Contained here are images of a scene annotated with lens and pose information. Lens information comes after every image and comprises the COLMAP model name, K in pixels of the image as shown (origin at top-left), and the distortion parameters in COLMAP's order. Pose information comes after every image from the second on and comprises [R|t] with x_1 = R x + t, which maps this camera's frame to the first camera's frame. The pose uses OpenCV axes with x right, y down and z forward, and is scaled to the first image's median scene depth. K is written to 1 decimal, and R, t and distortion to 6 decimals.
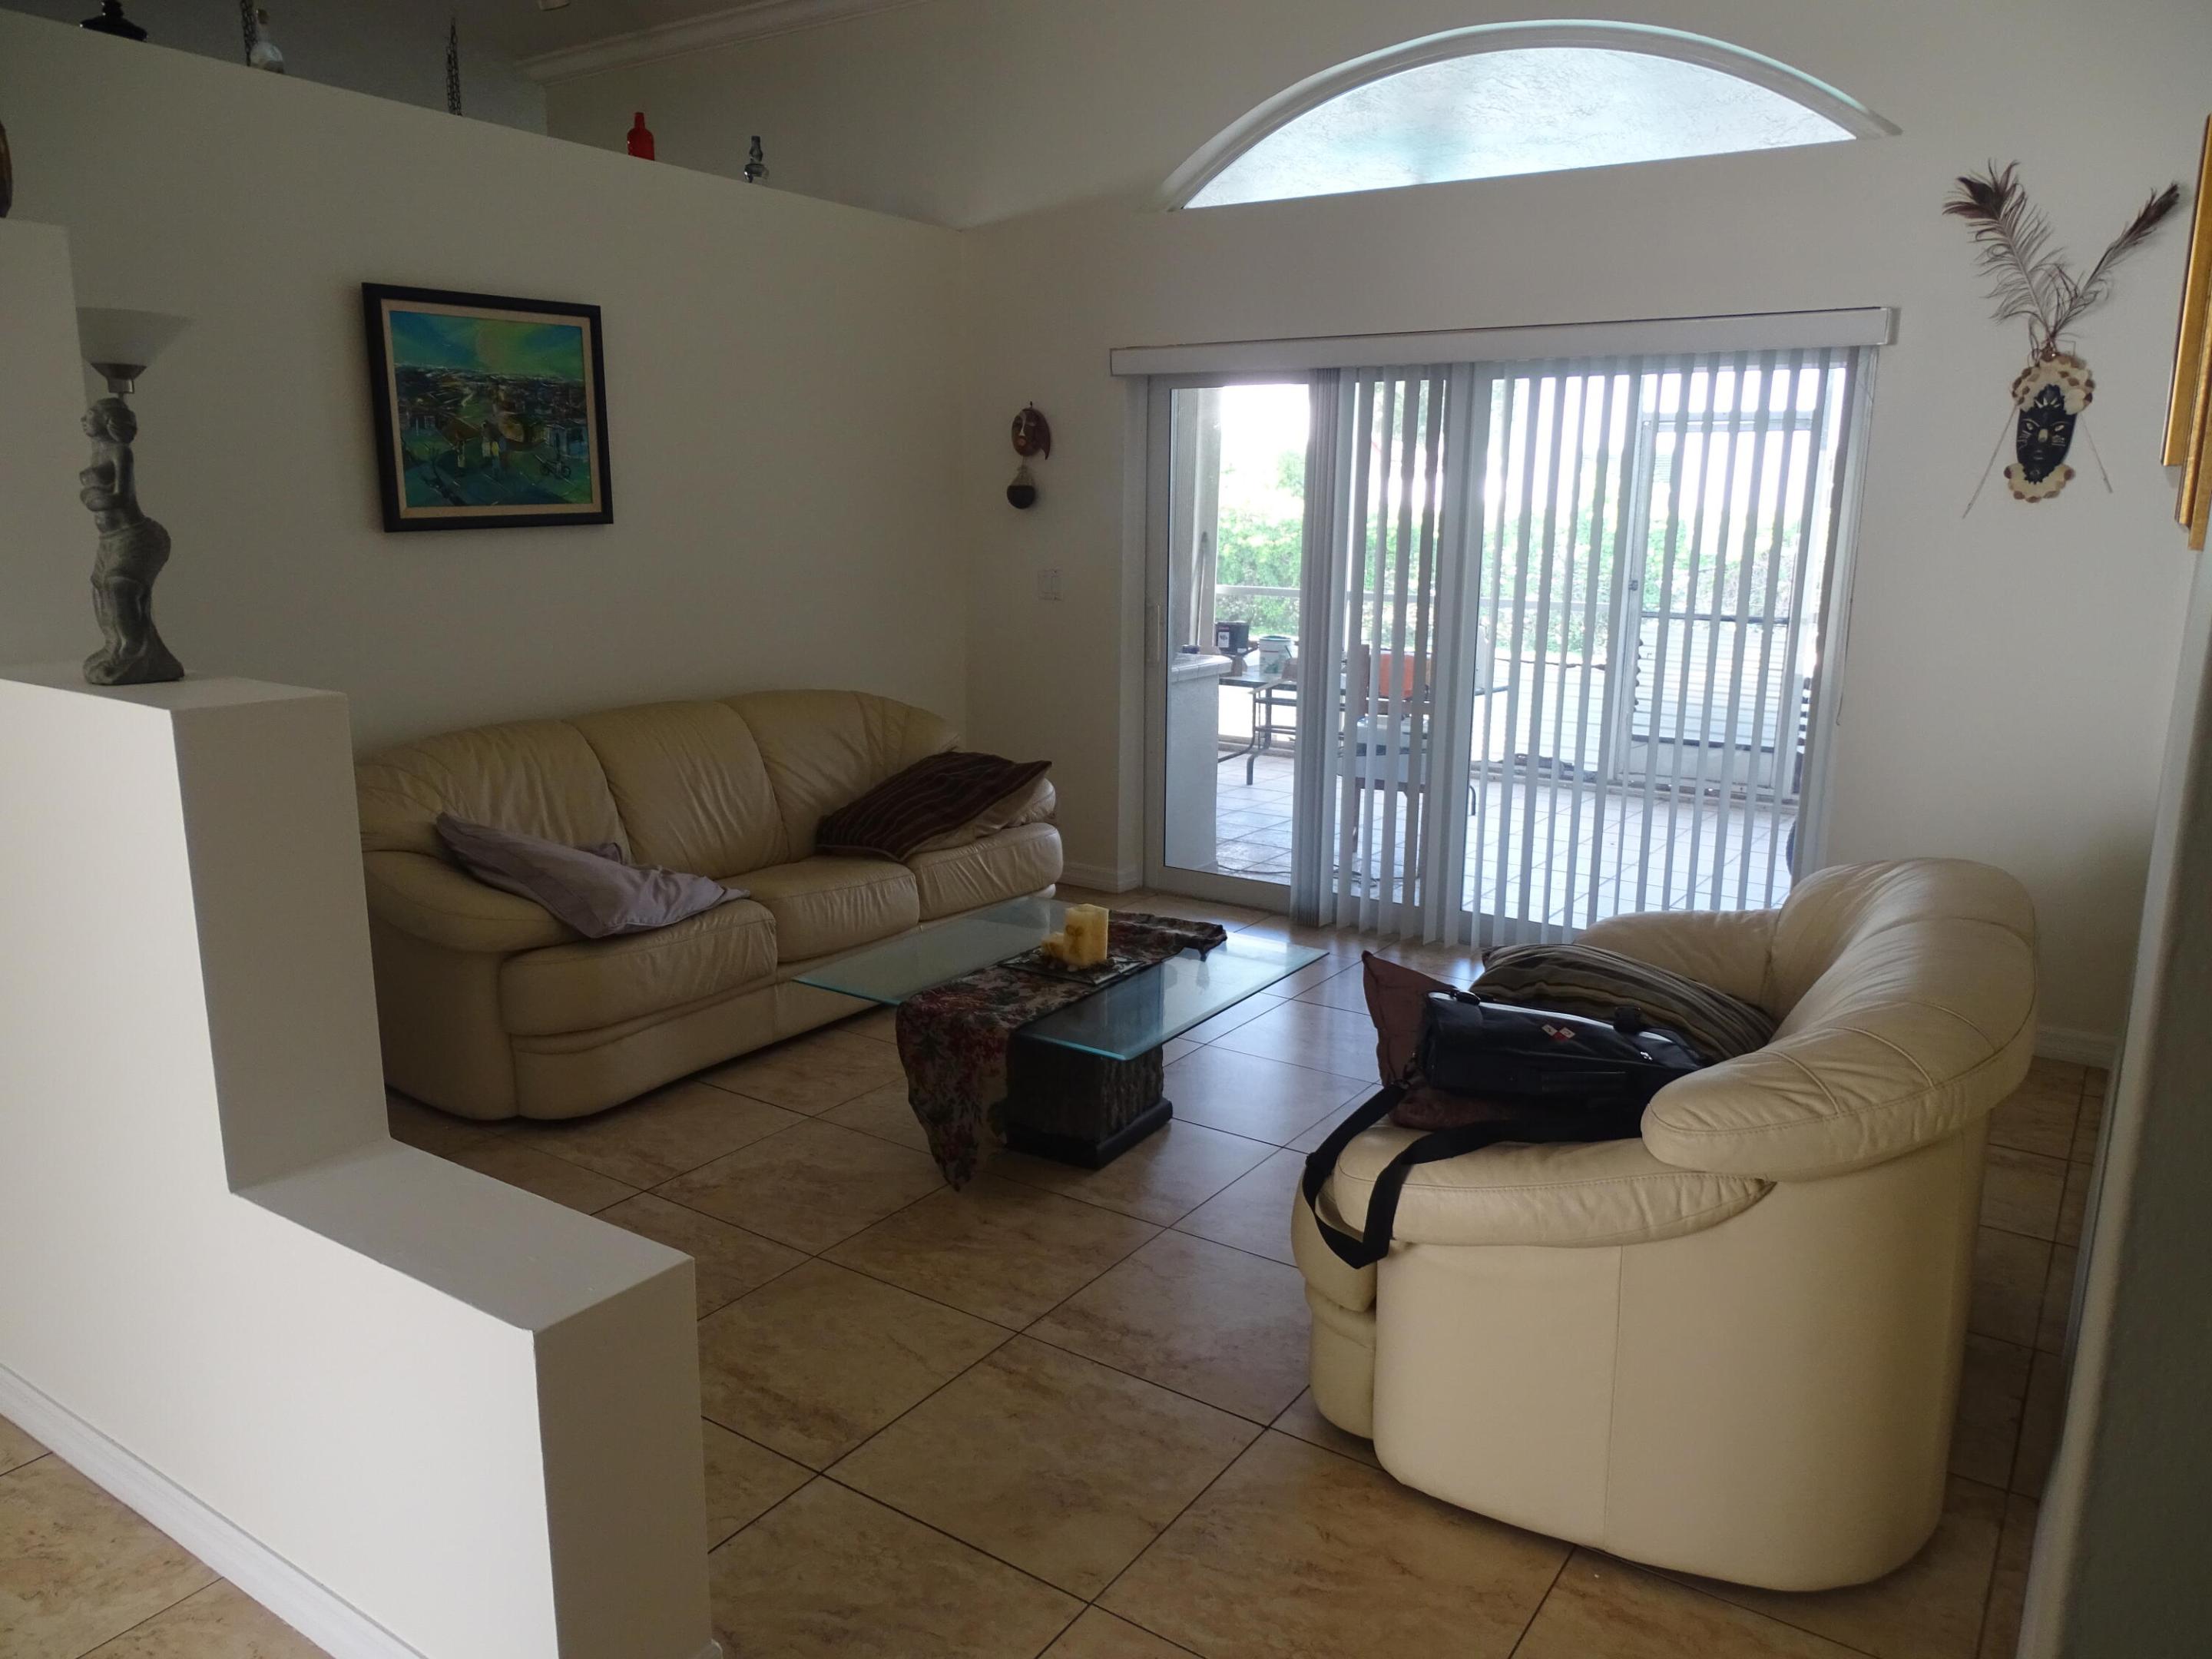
lens RADIAL K [[1583.7, 0, 1106.0], [0, 1583.7, 829.5], [0, 0, 1]] dist [0.006019, 0.003513]
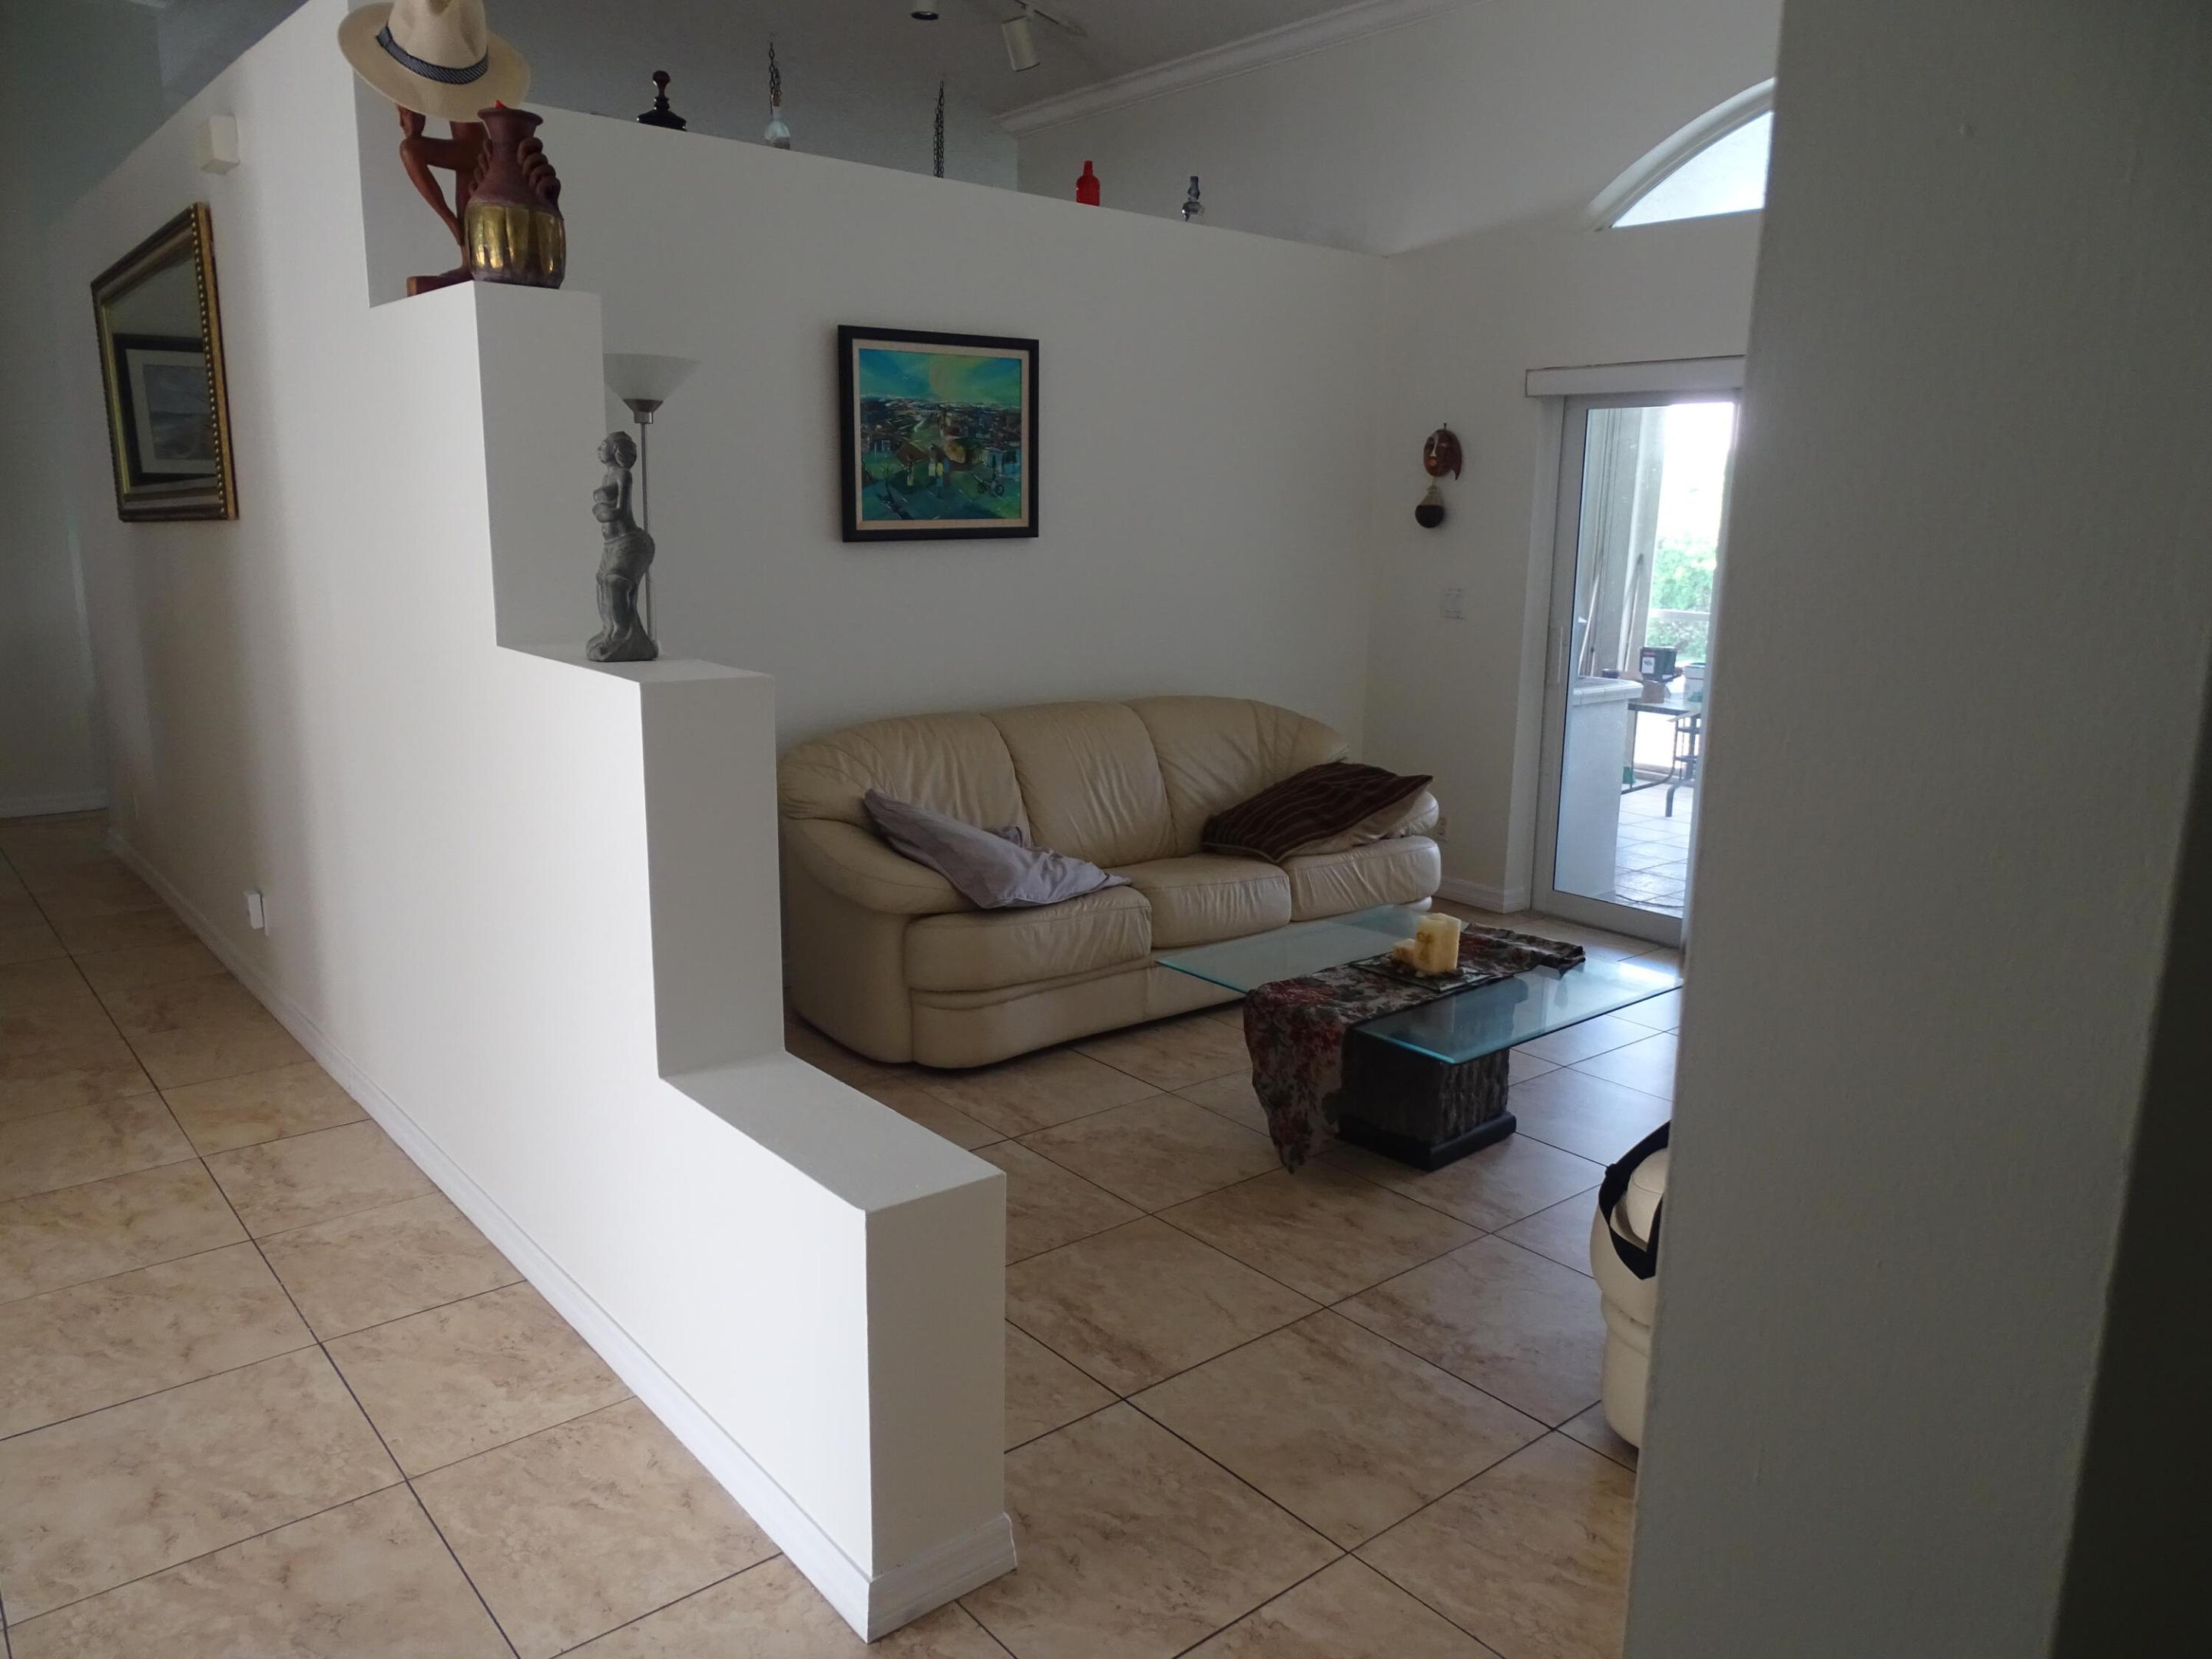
lens RADIAL K [[1580.8, 0, 1101.3], [0, 1580.8, 827.0], [0, 0, 1]] dist [0.009955, 0.004677]
pose [[0.960643, 0.063992, -0.270313, 0.046429], [-0.067066, 0.997746, -0.002140, 0.007494], [0.269567, 0.020185, 0.962770, -0.043717]]
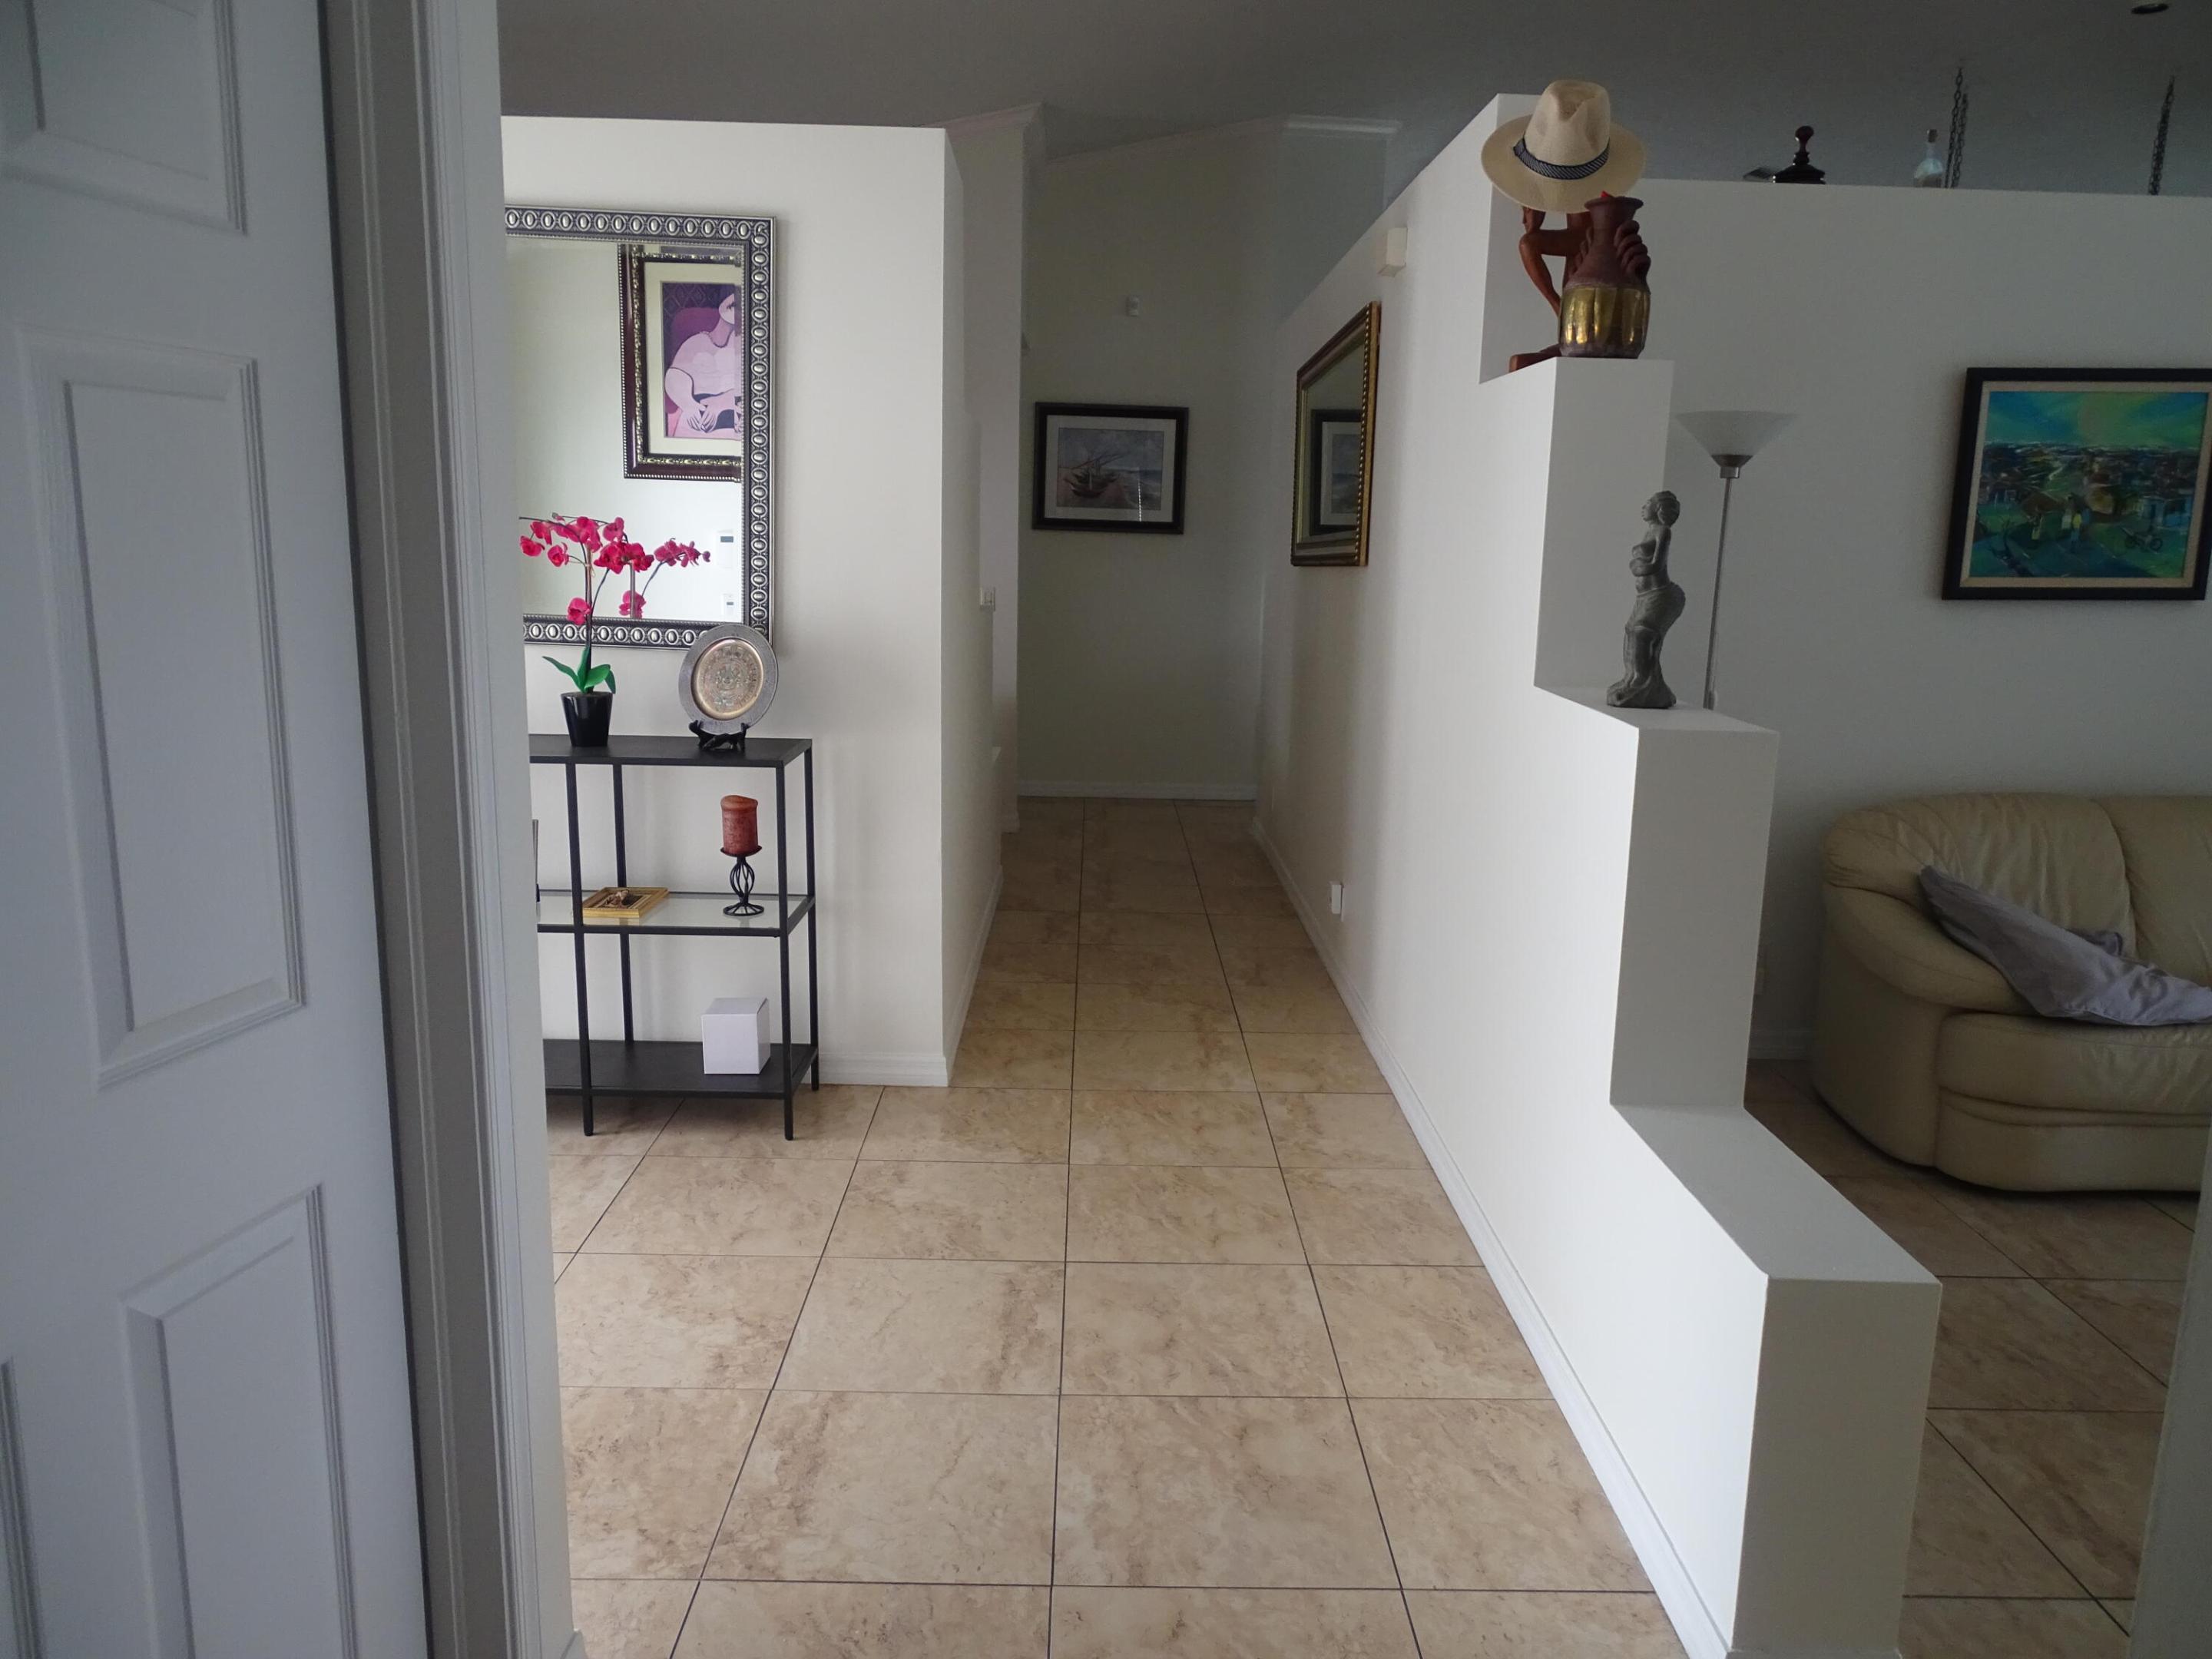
lens RADIAL K [[1583.0, 0, 1129.3], [0, 1583.0, 827.5], [0, 0, 1]] dist [0.008008, 0.007401]
pose [[0.582180, 0.158656, -0.797430, 0.103305], [-0.189361, 0.980264, 0.056785, 0.004980], [0.790702, 0.117943, 0.600733, -0.051849]]
